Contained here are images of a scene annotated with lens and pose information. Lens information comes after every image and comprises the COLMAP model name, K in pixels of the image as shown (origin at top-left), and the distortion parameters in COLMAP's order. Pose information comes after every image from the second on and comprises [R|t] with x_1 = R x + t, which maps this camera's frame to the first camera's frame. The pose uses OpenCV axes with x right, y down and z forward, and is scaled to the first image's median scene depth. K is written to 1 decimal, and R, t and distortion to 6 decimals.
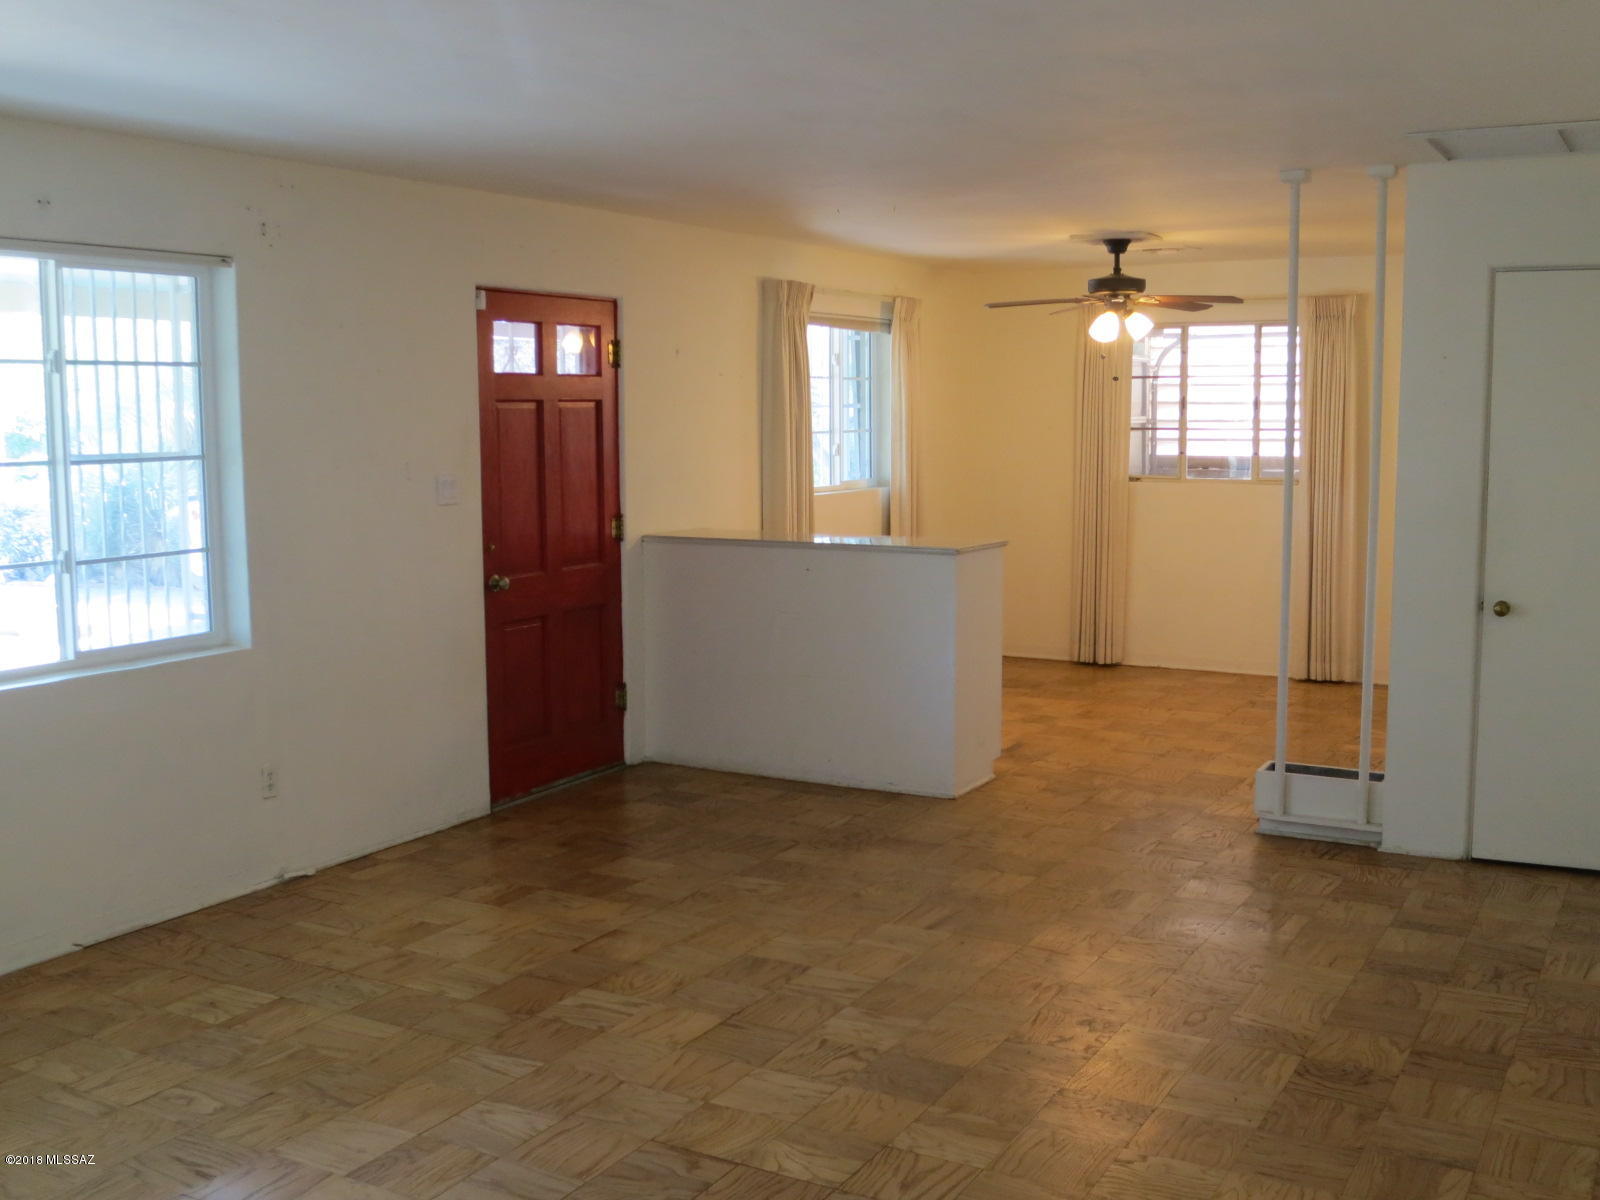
lens RADIAL K [[1608.6, 0, 800.0], [0, 1608.6, 600.0], [0, 0, 1]] dist [-0.077855, -0.006139]
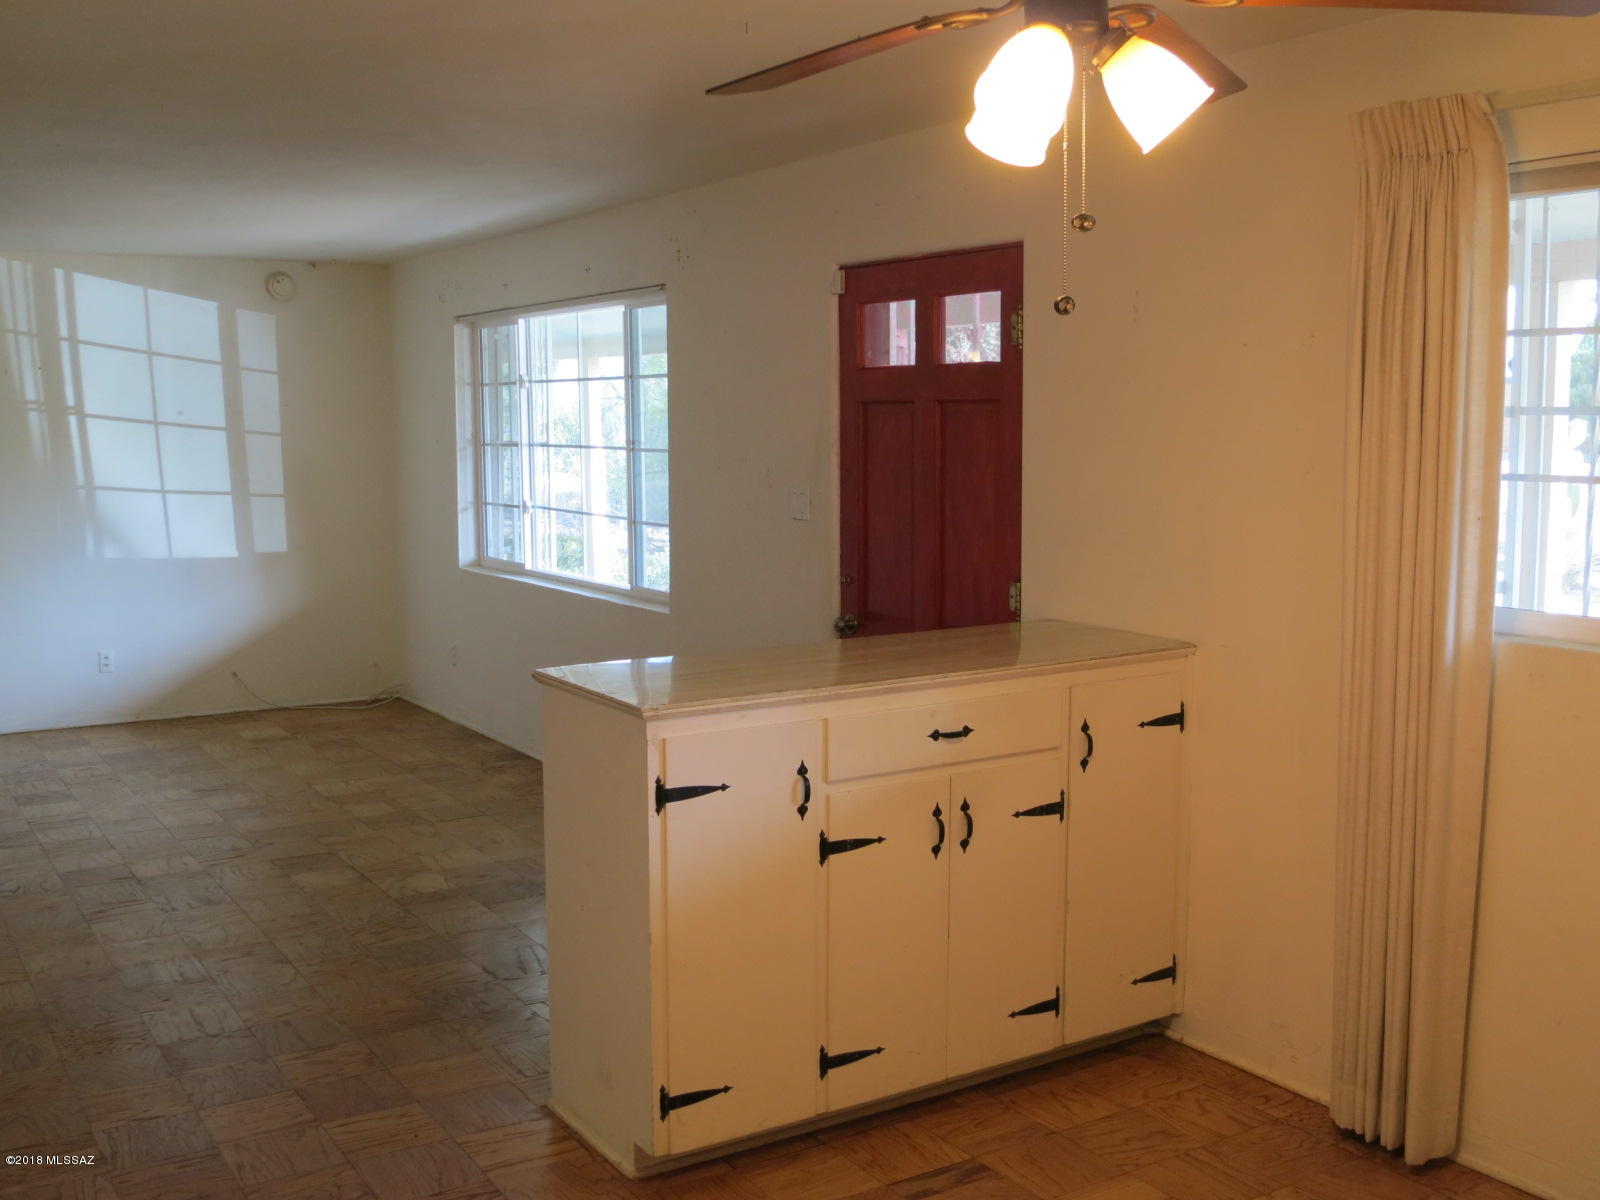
lens RADIAL K [[1608.6, 0, 800.0], [0, 1608.6, 600.0], [0, 0, 1]] dist [-0.077855, -0.006139]
pose [[-0.462924, 0.109882, -0.879561, 0.542718], [-0.098019, 0.979855, 0.174001, -0.161982], [0.880962, 0.166763, -0.442828, 1.325408]]
